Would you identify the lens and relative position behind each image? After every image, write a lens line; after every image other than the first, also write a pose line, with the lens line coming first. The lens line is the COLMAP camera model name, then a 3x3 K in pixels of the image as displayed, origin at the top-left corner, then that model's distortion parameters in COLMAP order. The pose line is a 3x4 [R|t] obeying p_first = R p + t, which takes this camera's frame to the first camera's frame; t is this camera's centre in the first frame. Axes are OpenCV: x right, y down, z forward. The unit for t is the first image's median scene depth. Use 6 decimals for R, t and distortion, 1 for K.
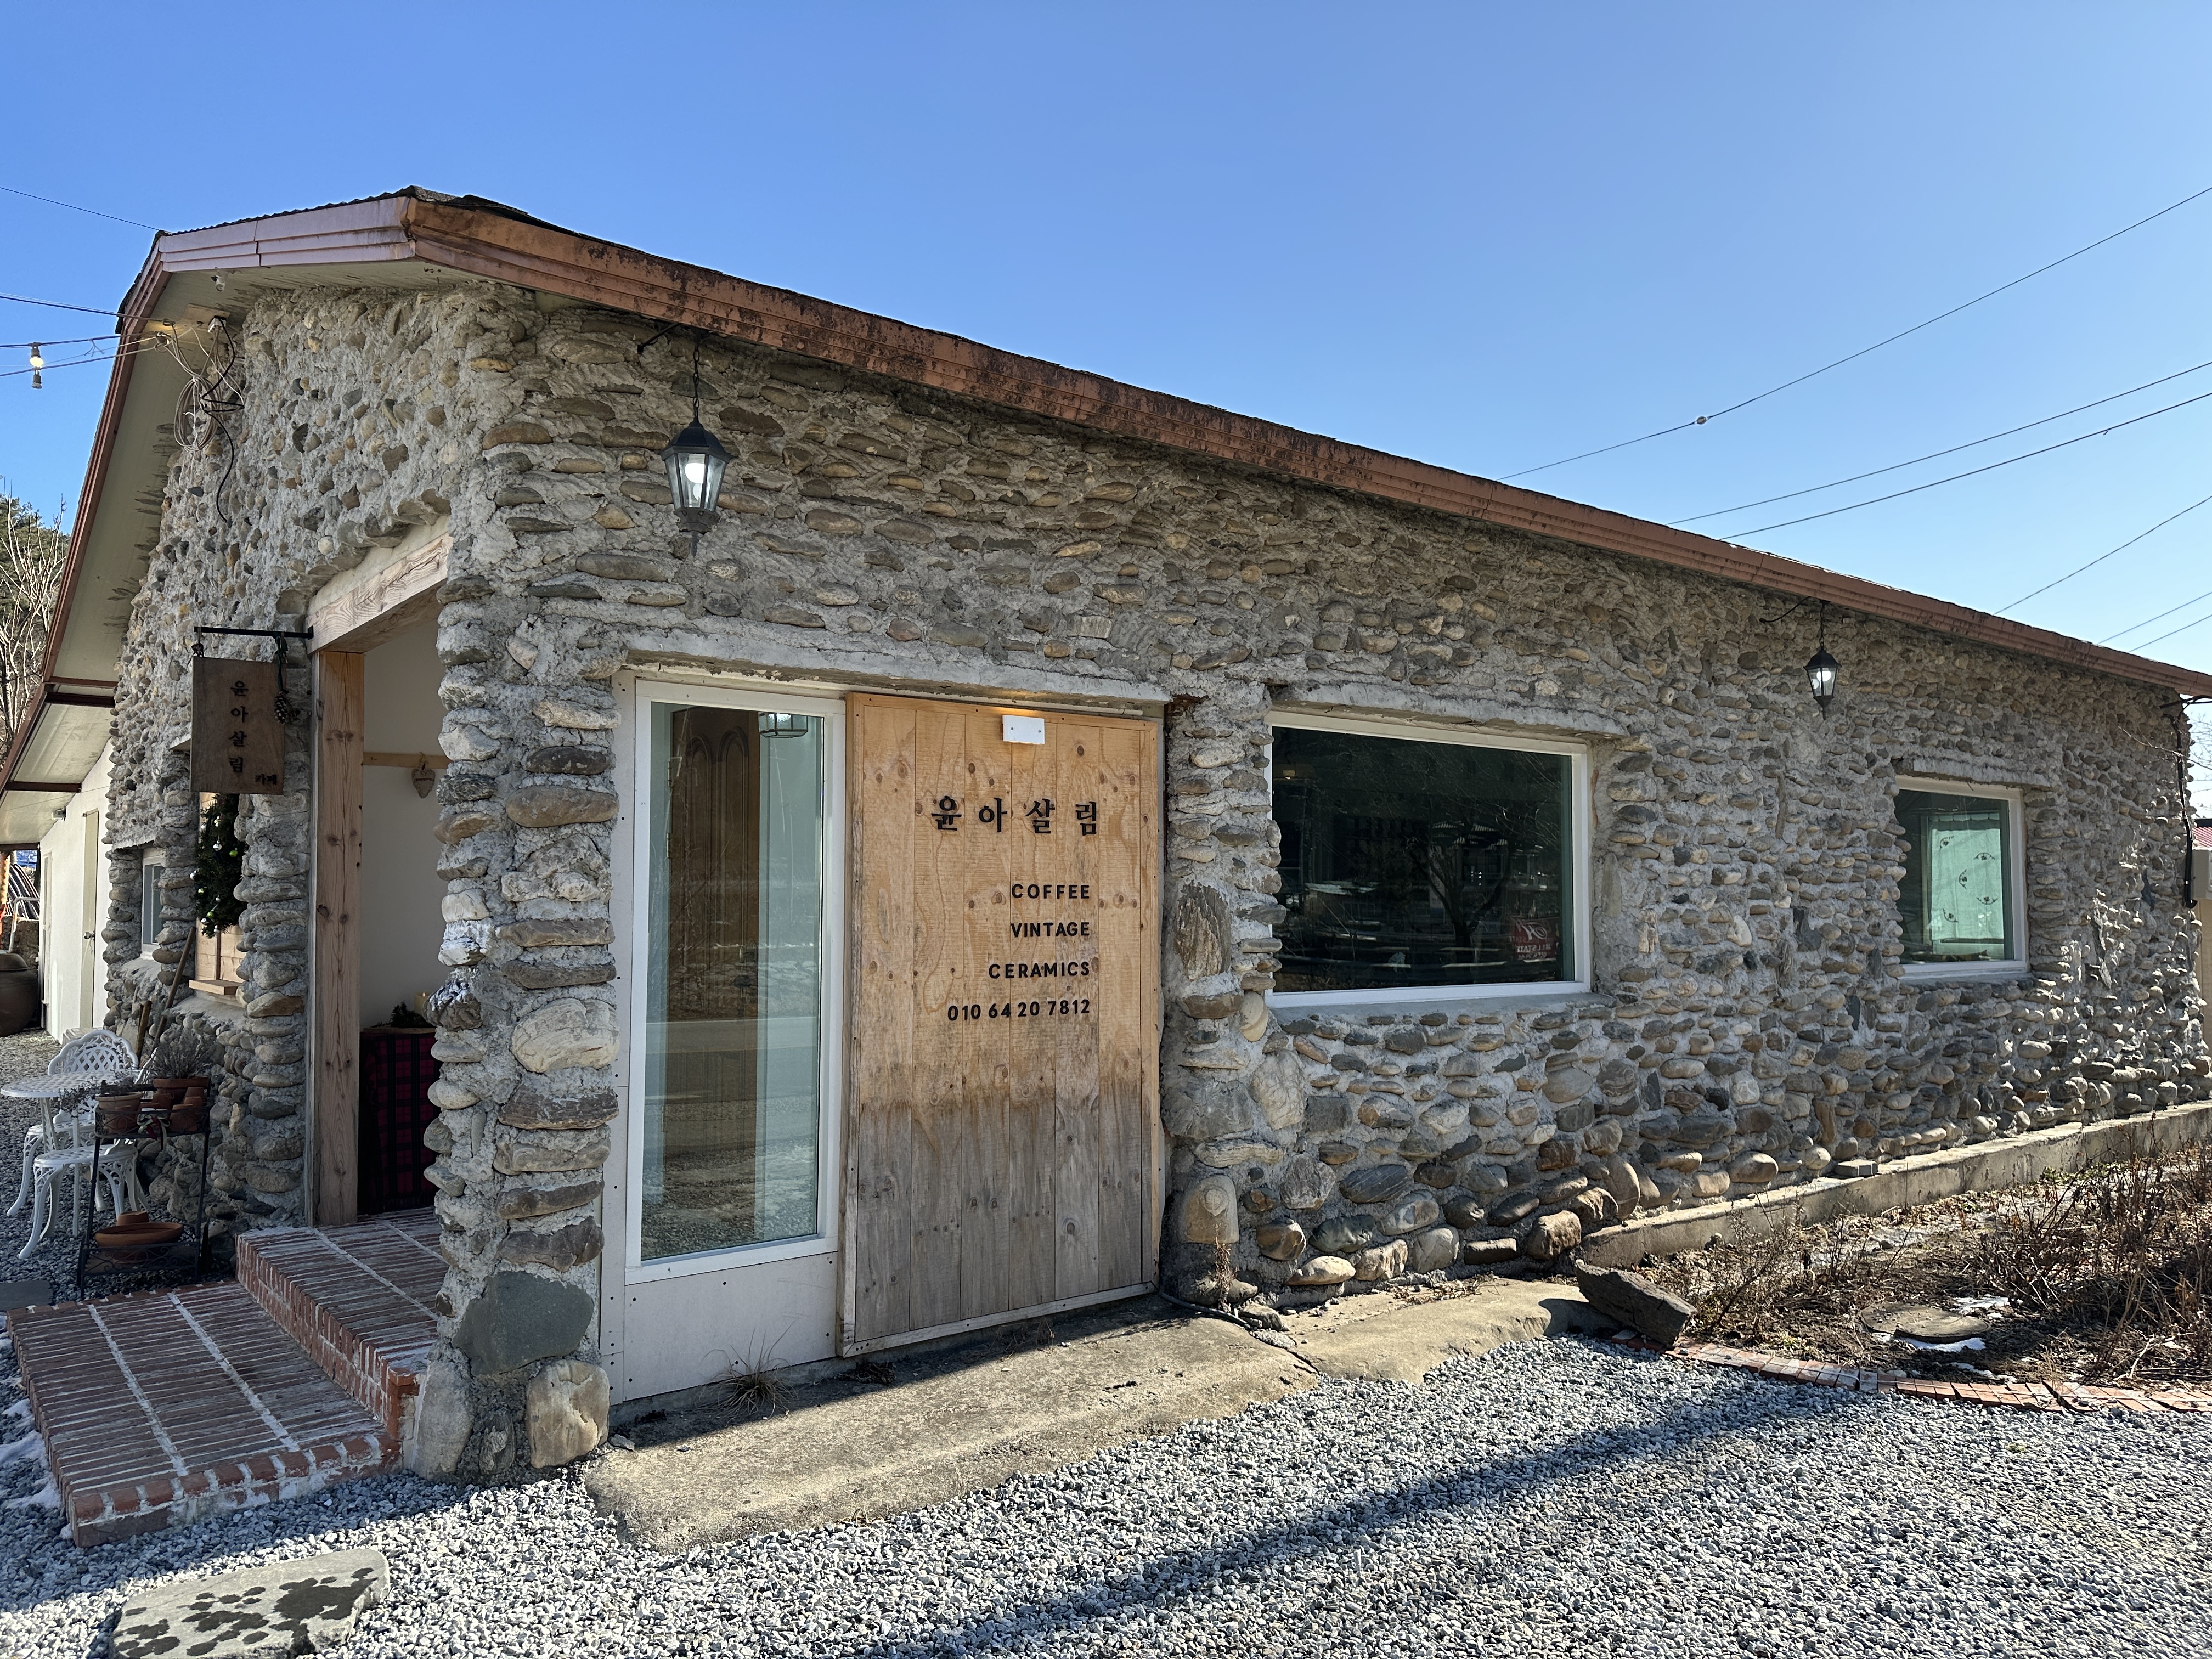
lens RADIAL K [[1507.8, 0, 1102.5], [0, 1507.8, 823.4], [0, 0, 1]] dist [0.098150, -0.116296]
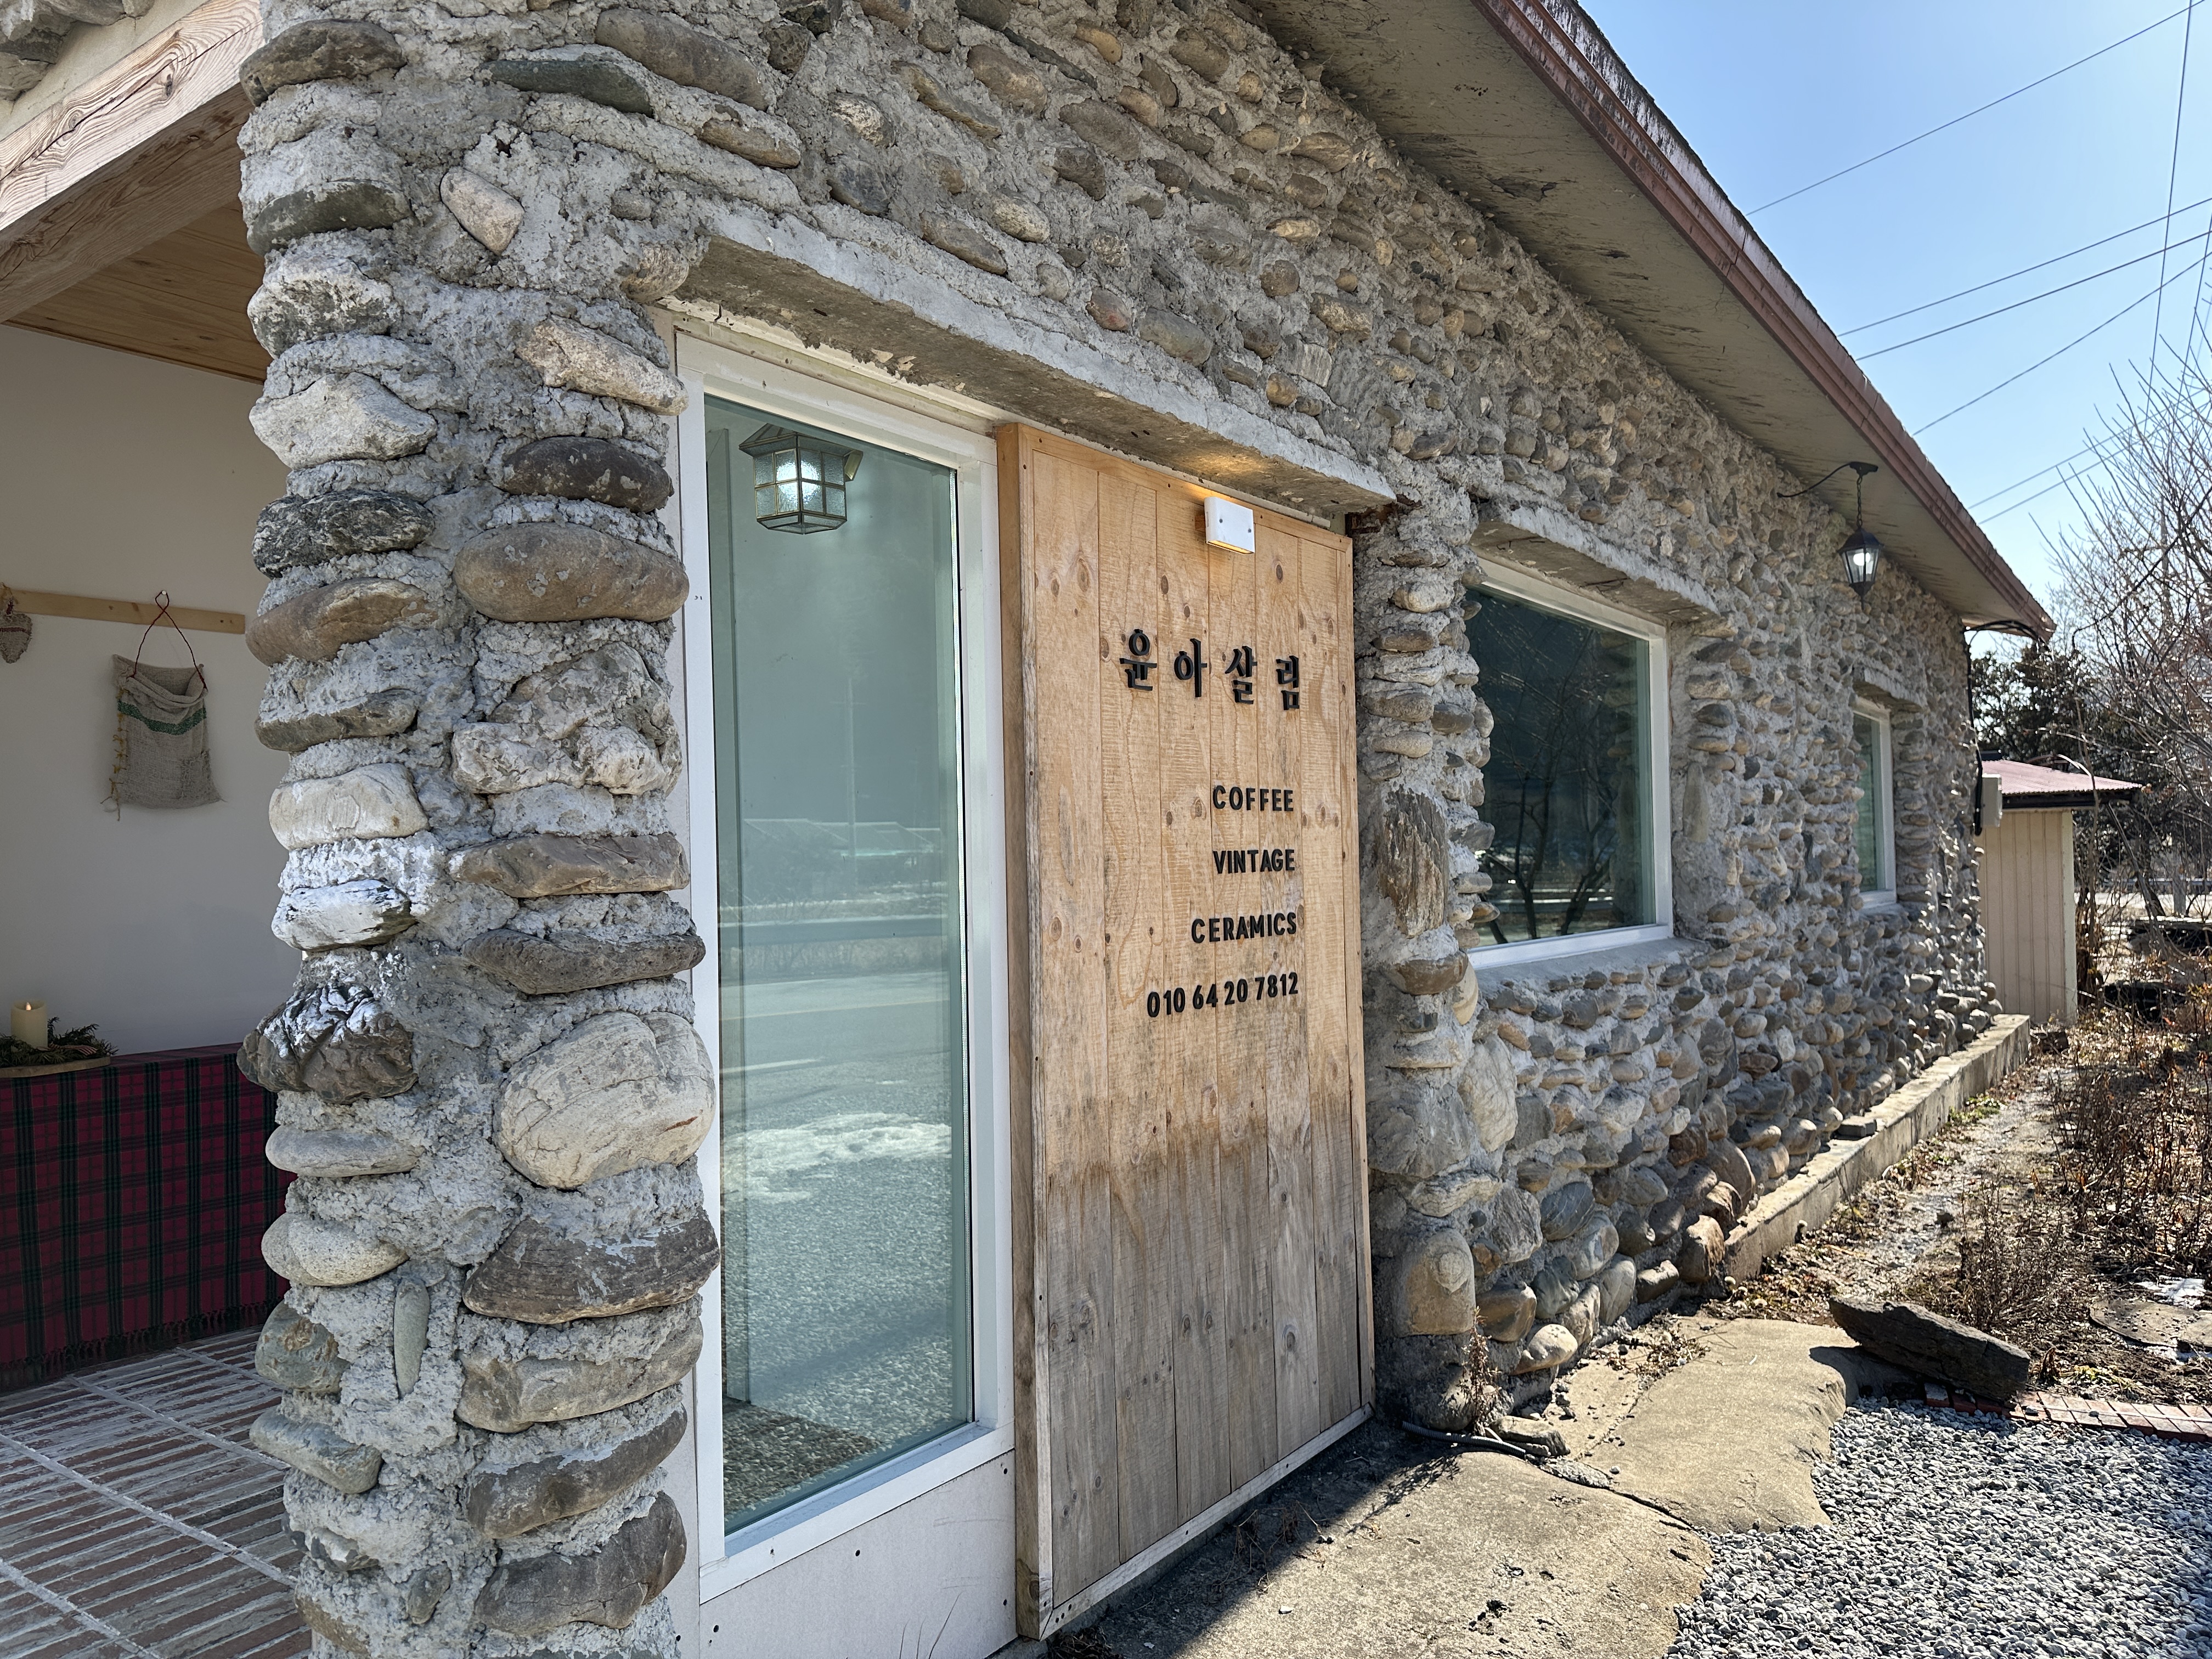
lens RADIAL K [[1546.6, 0, 1106.0], [0, 1546.6, 829.5], [0, 0, 1]] dist [0.044026, -0.045635]
pose [[0.962743, -0.016681, 0.269903, -0.270740], [0.009248, 0.999543, 0.028788, 0.040655], [-0.270260, -0.025220, 0.962457, 0.430526]]
